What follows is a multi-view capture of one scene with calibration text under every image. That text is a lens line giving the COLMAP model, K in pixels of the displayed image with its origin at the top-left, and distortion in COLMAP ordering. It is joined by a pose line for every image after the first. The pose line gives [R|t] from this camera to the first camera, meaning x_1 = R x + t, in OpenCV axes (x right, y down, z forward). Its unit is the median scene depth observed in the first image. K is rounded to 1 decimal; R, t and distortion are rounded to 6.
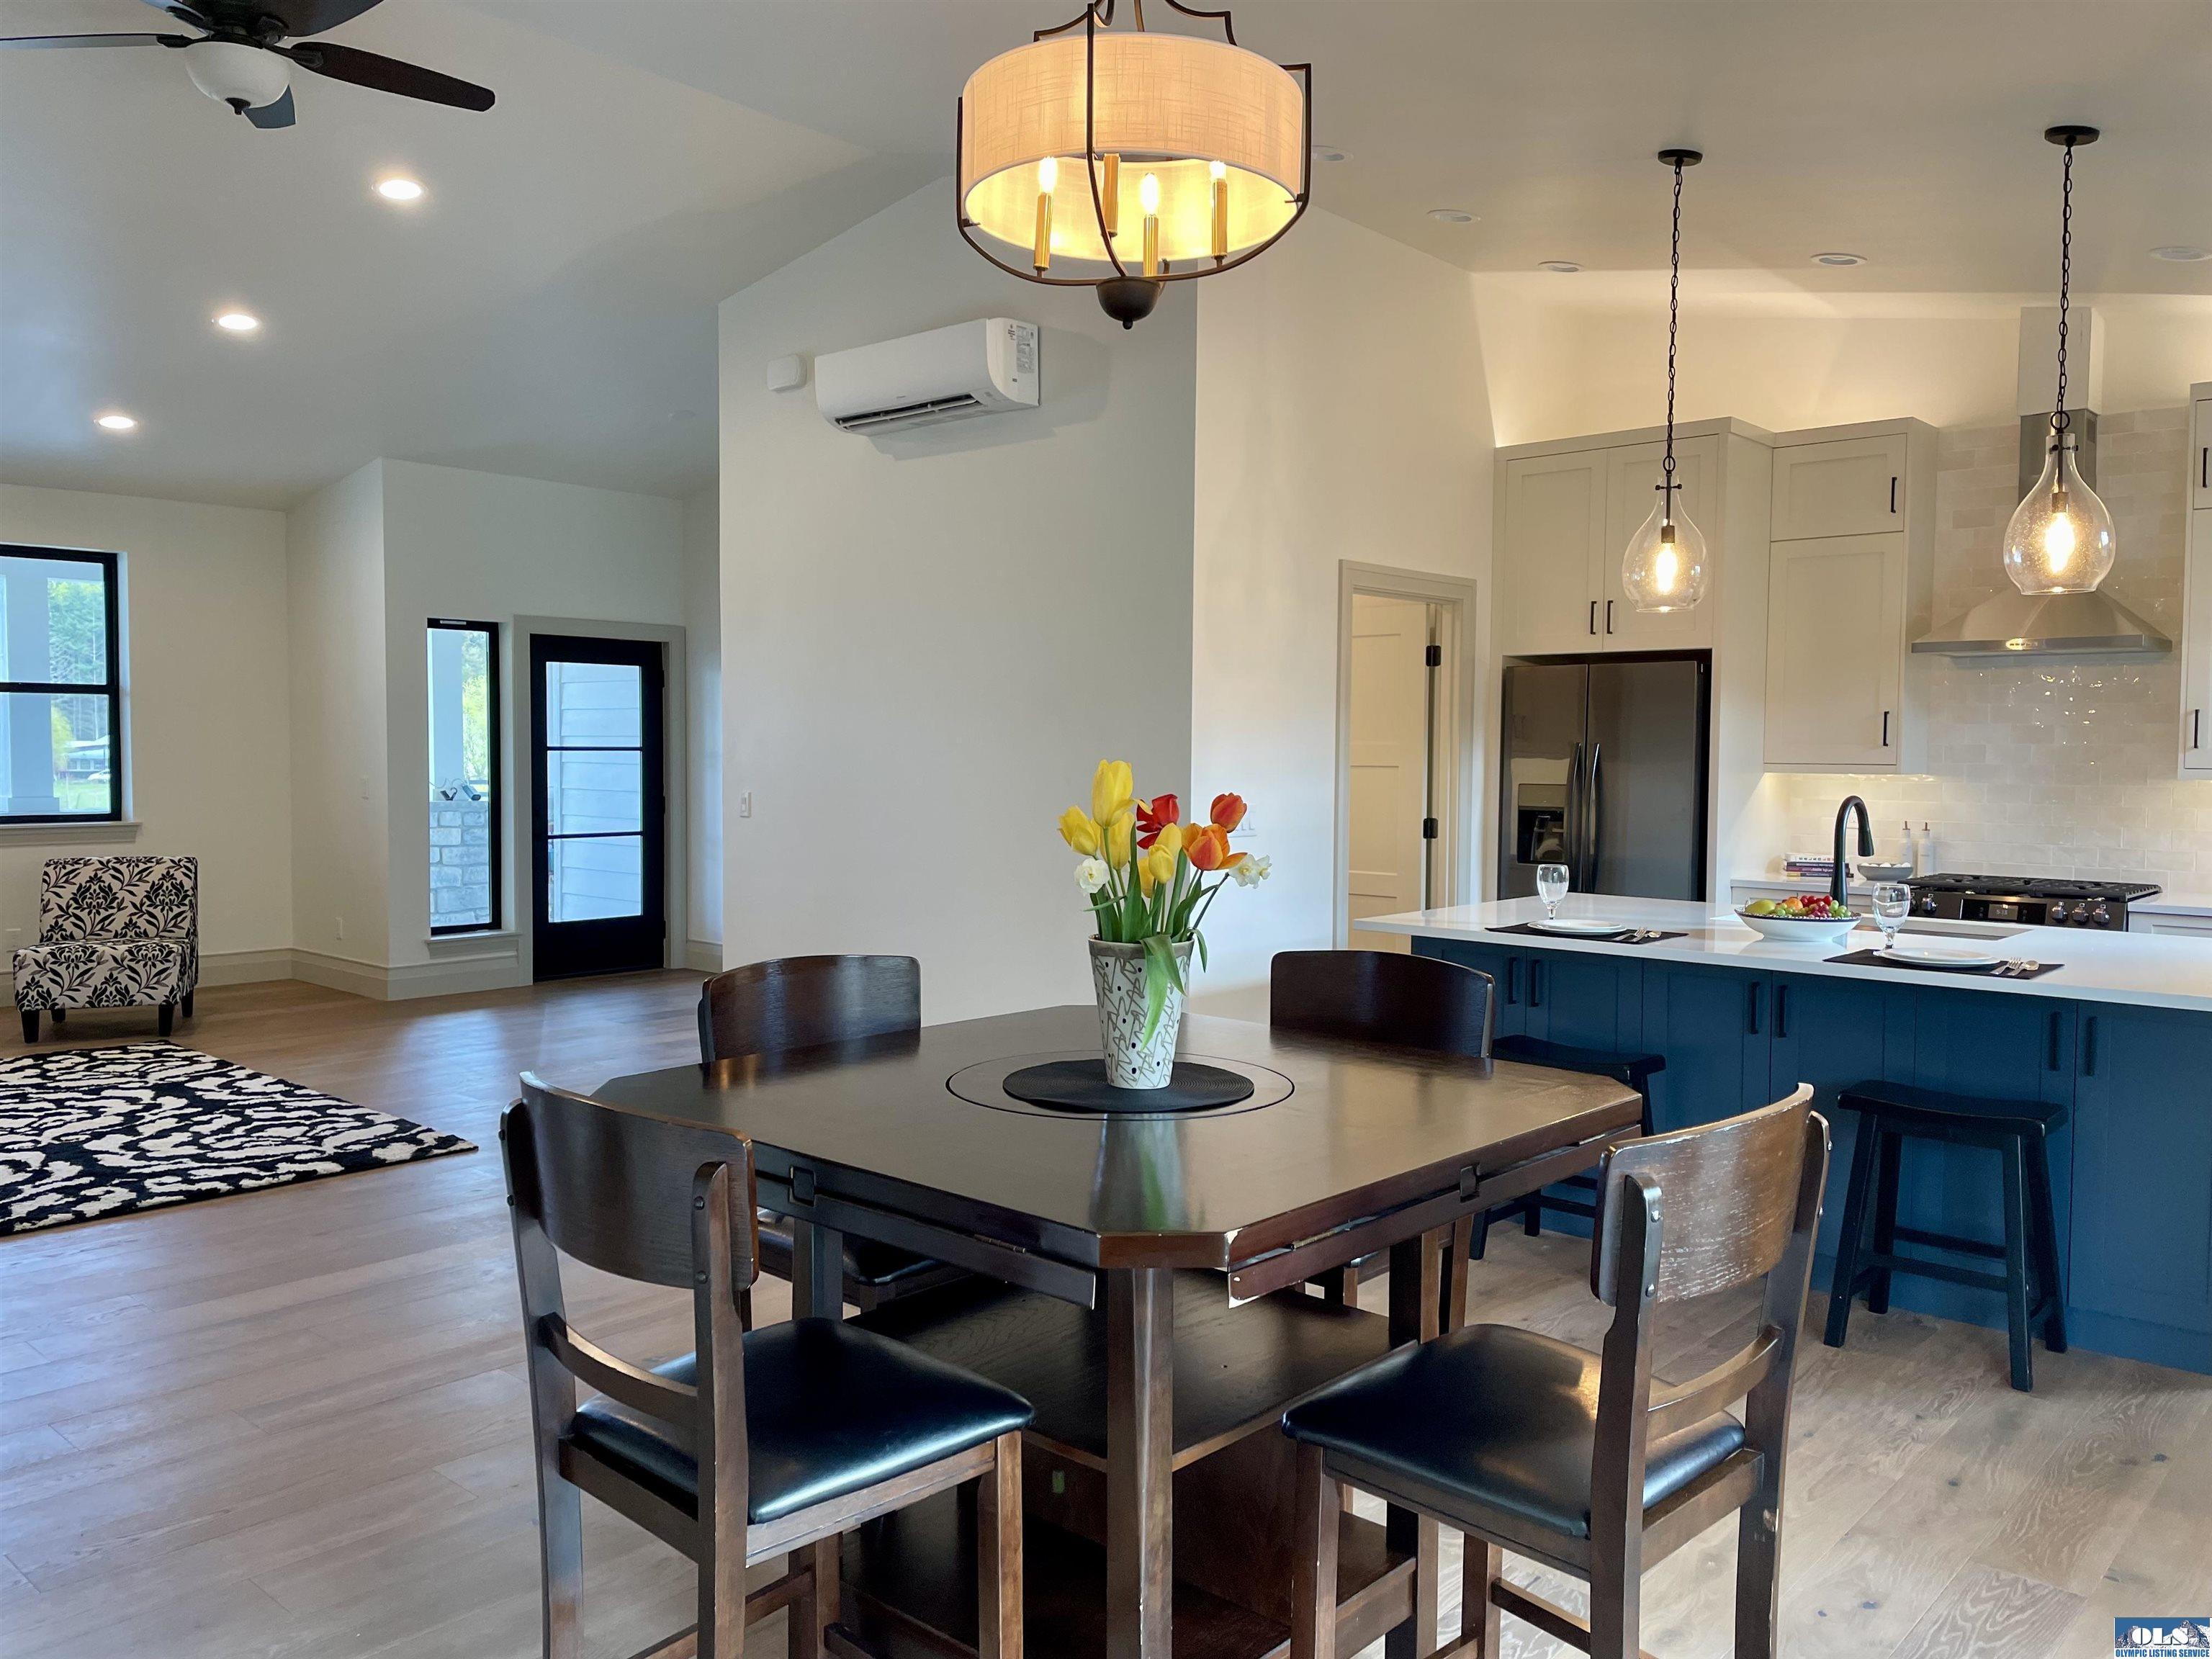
lens RADIAL K [[1637.8, 0, 1123.4], [0, 1637.8, 813.2], [0, 0, 1]] dist [0.102042, -0.148737]
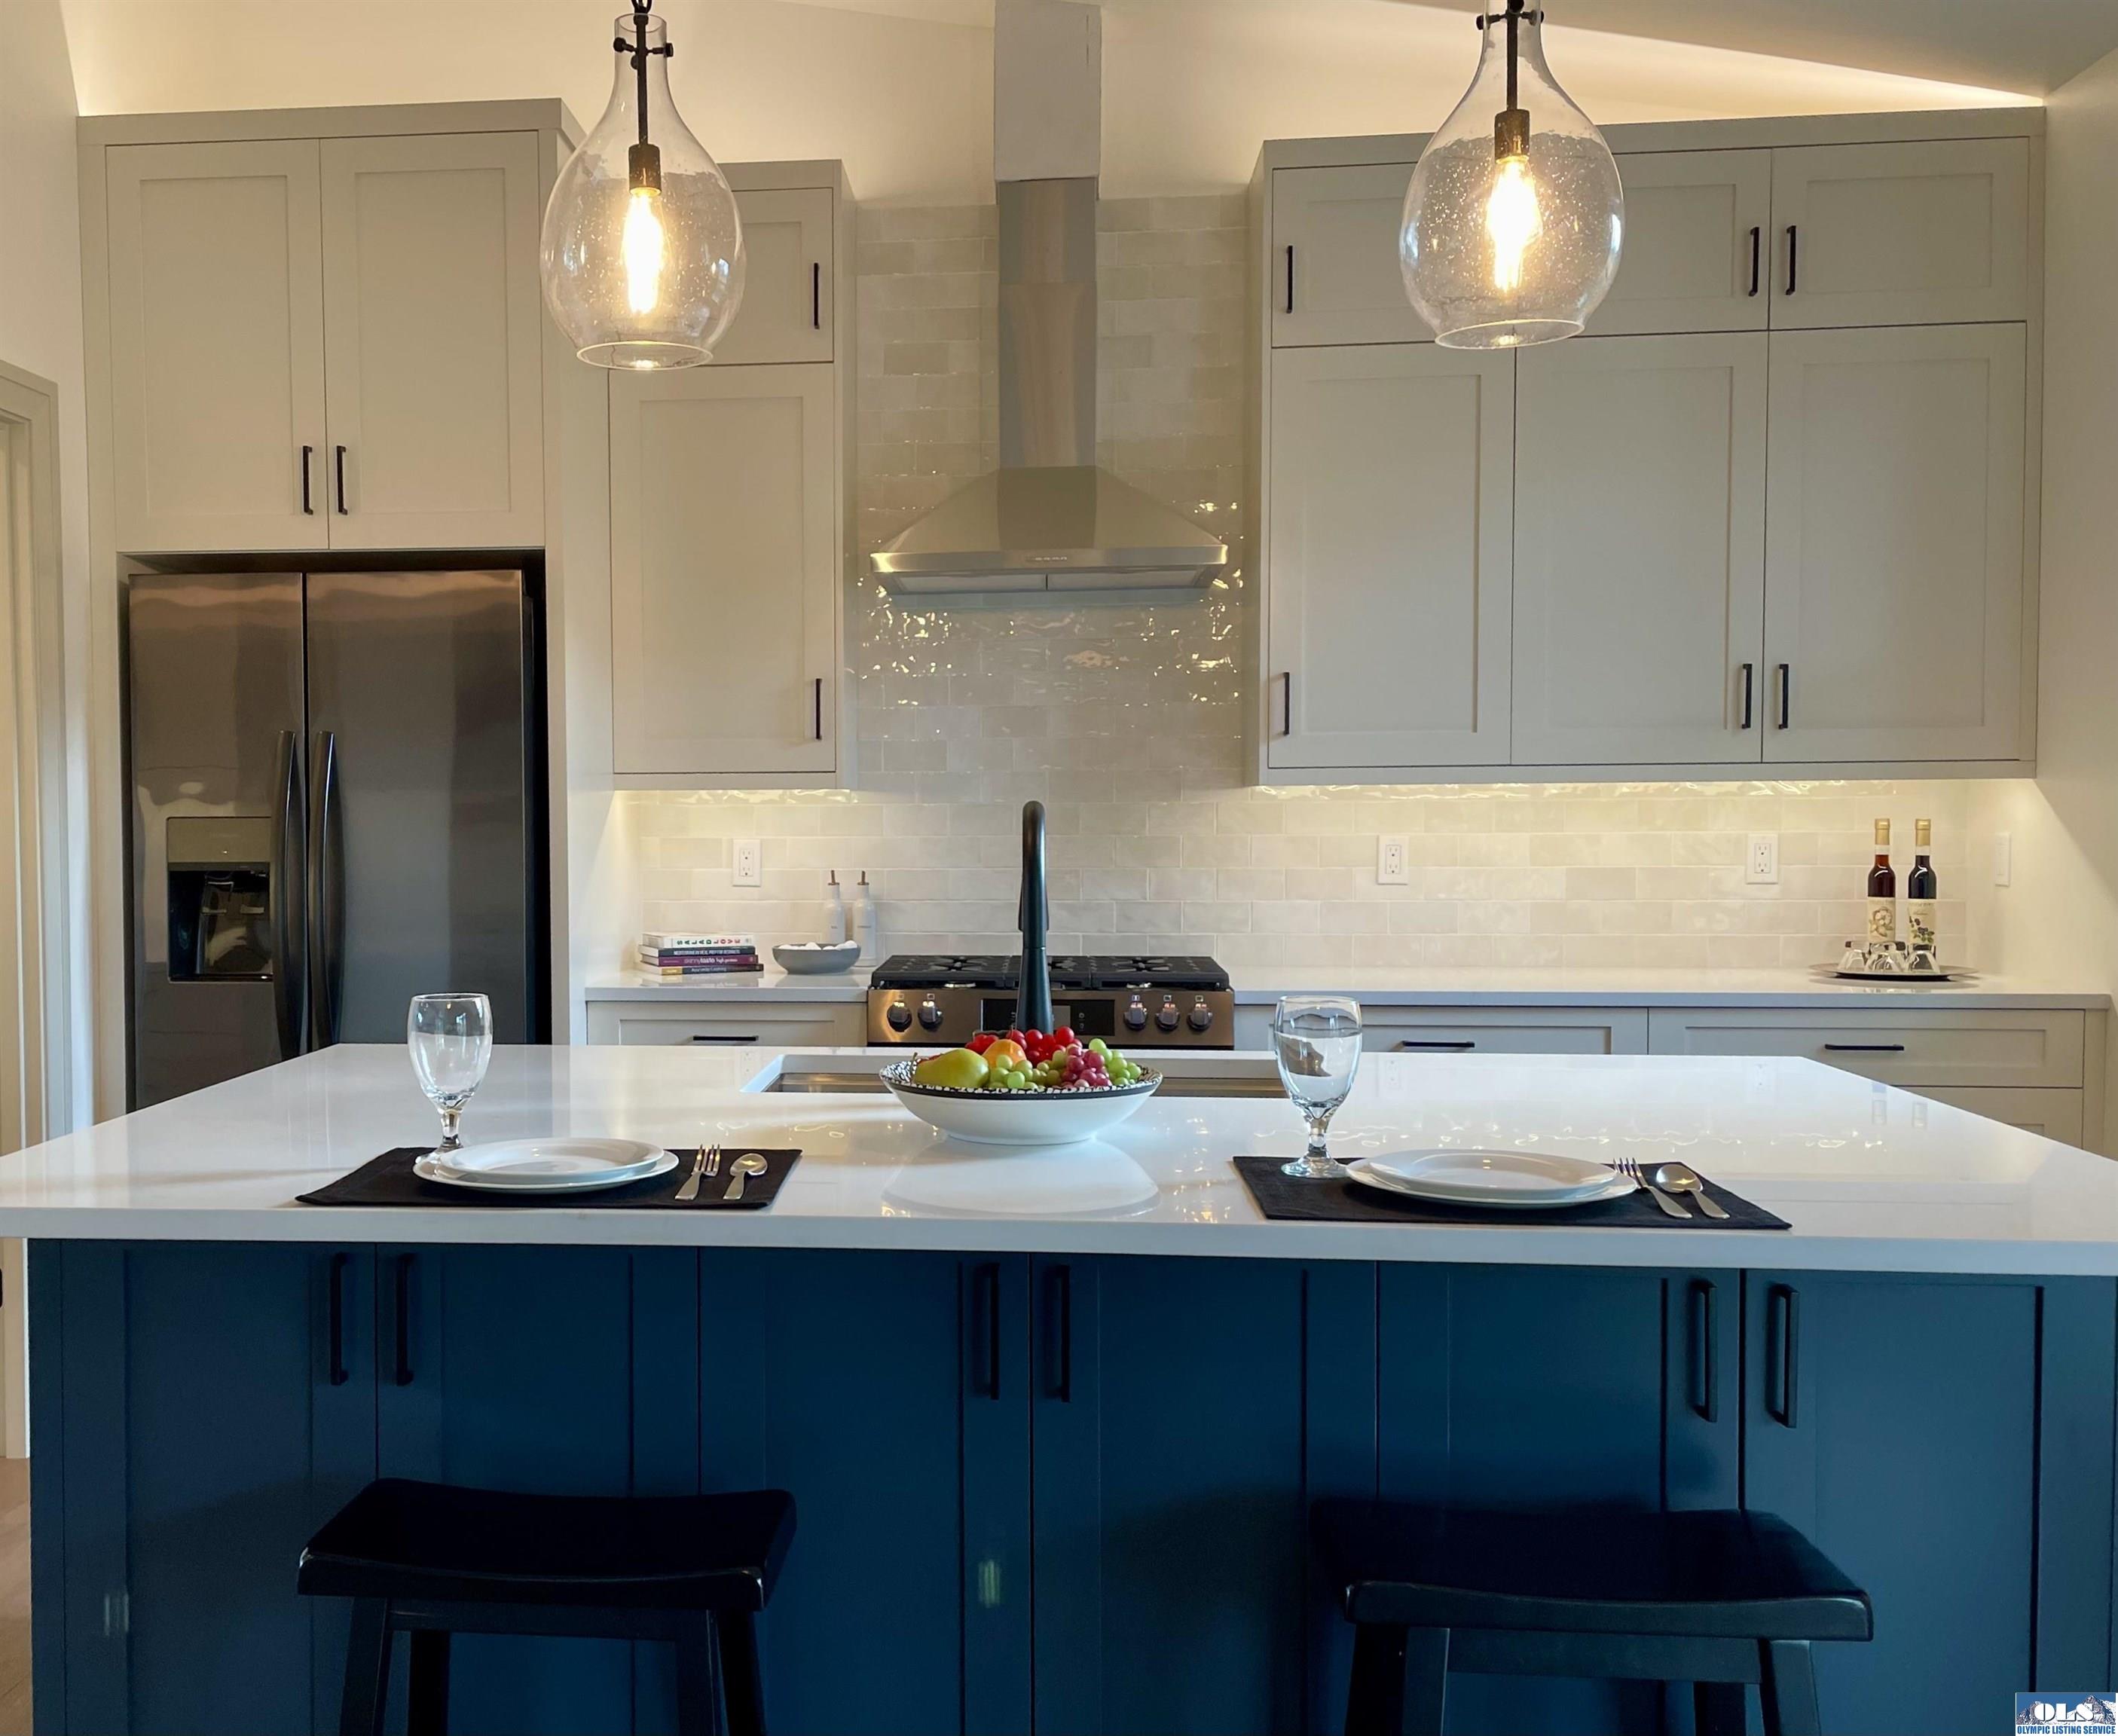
lens RADIAL K [[2077.0, 0, 820.8], [0, 2077.0, 905.3], [0, 0, 1]] dist [0.086049, -0.102699]
pose [[0.817230, -0.038103, 0.575051, 0.044548], [0.035451, 0.999246, 0.015830, 0.005567], [-0.575220, 0.007449, 0.817965, 0.413539]]
